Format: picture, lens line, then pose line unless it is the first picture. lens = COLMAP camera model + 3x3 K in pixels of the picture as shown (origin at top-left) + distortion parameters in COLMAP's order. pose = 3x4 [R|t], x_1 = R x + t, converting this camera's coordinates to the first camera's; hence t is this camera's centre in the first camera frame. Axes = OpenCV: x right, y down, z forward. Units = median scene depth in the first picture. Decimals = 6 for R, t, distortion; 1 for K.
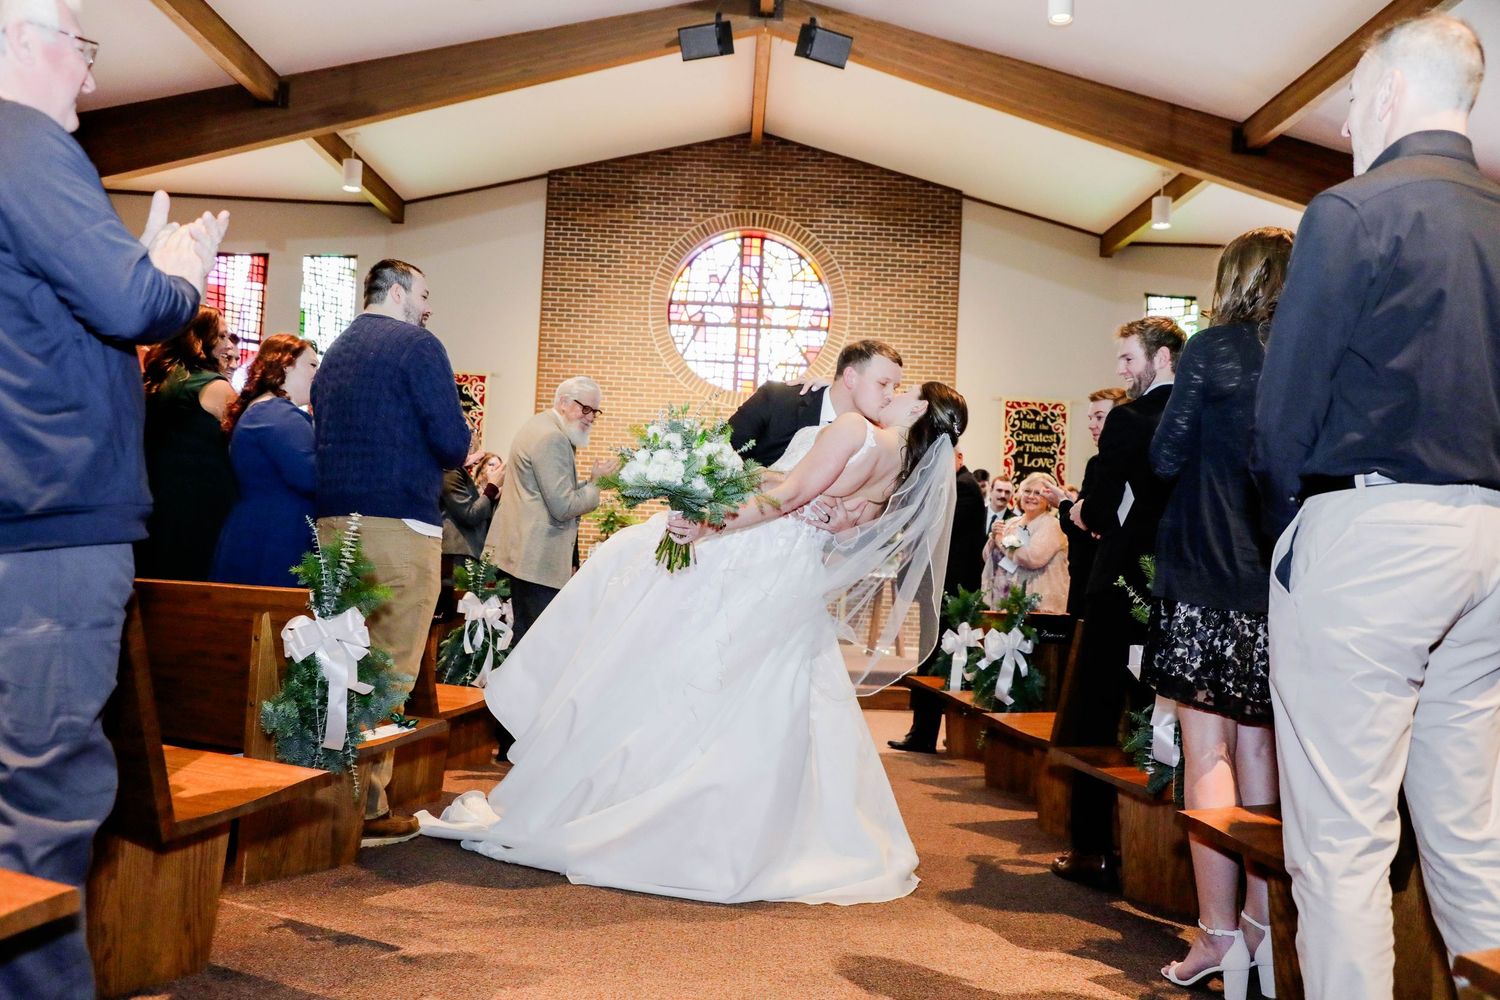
lens RADIAL K [[1397.8, 0, 750.0], [0, 1397.8, 500.0], [0, 0, 1]] dist [0.007466, 0.003897]
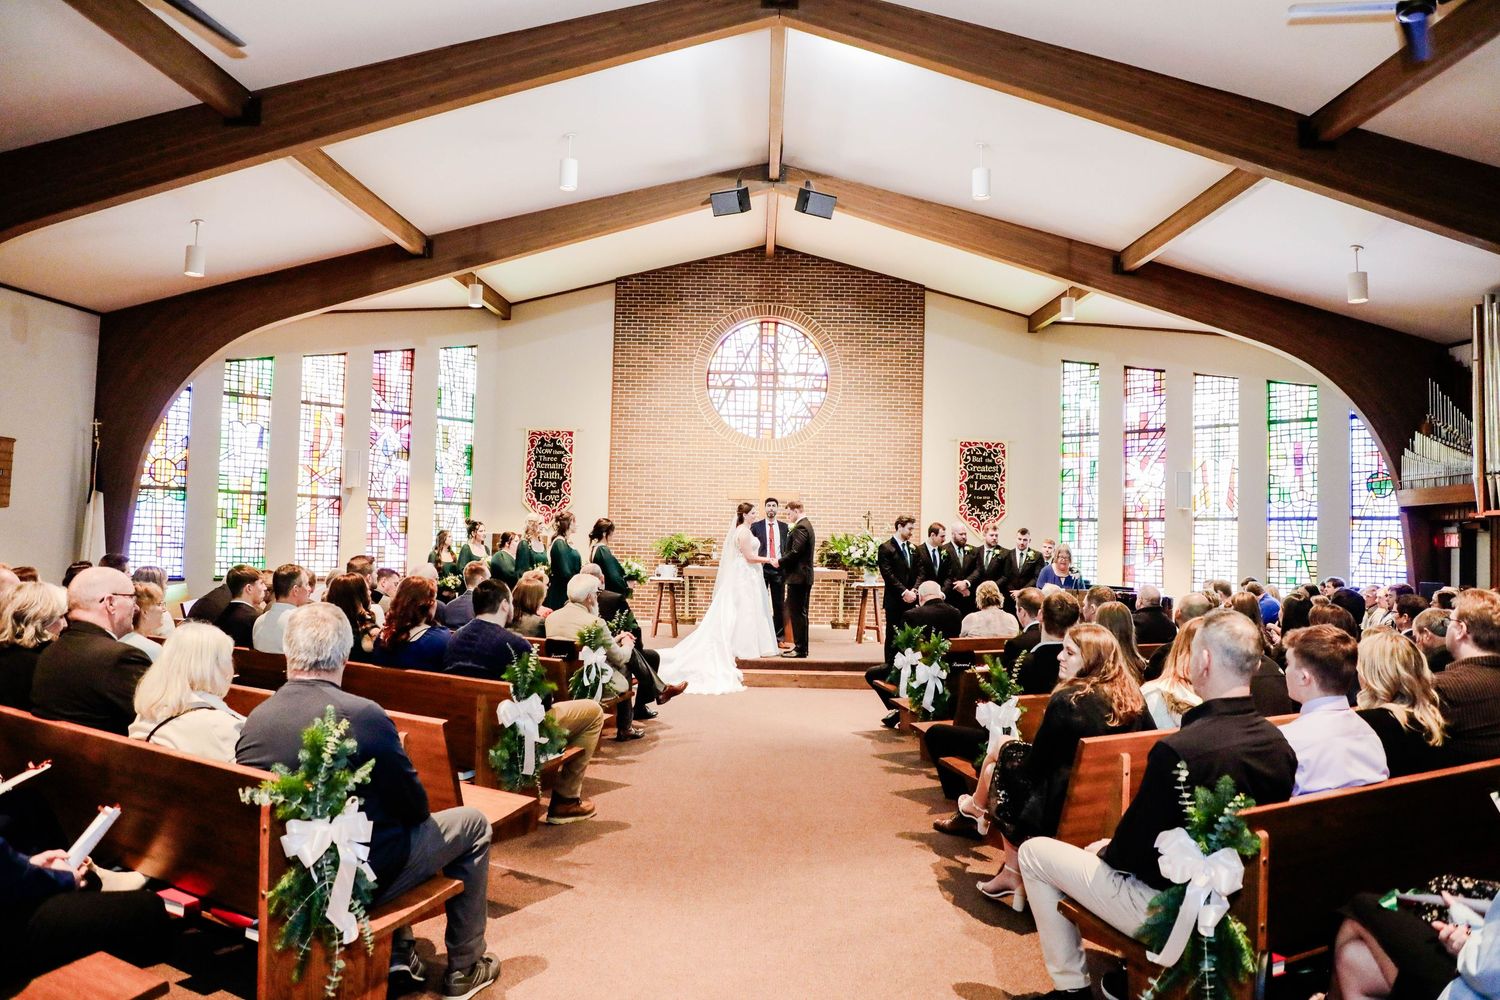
lens RADIAL K [[1162.4, 0, 750.0], [0, 1162.4, 500.0], [0, 0, 1]] dist [-0.080687, 0.000130]
pose [[0.999470, -0.021310, -0.024595, 0.007718], [0.022101, 0.999232, 0.032355, -0.055268], [0.023887, -0.032882, 0.999174, -0.117749]]
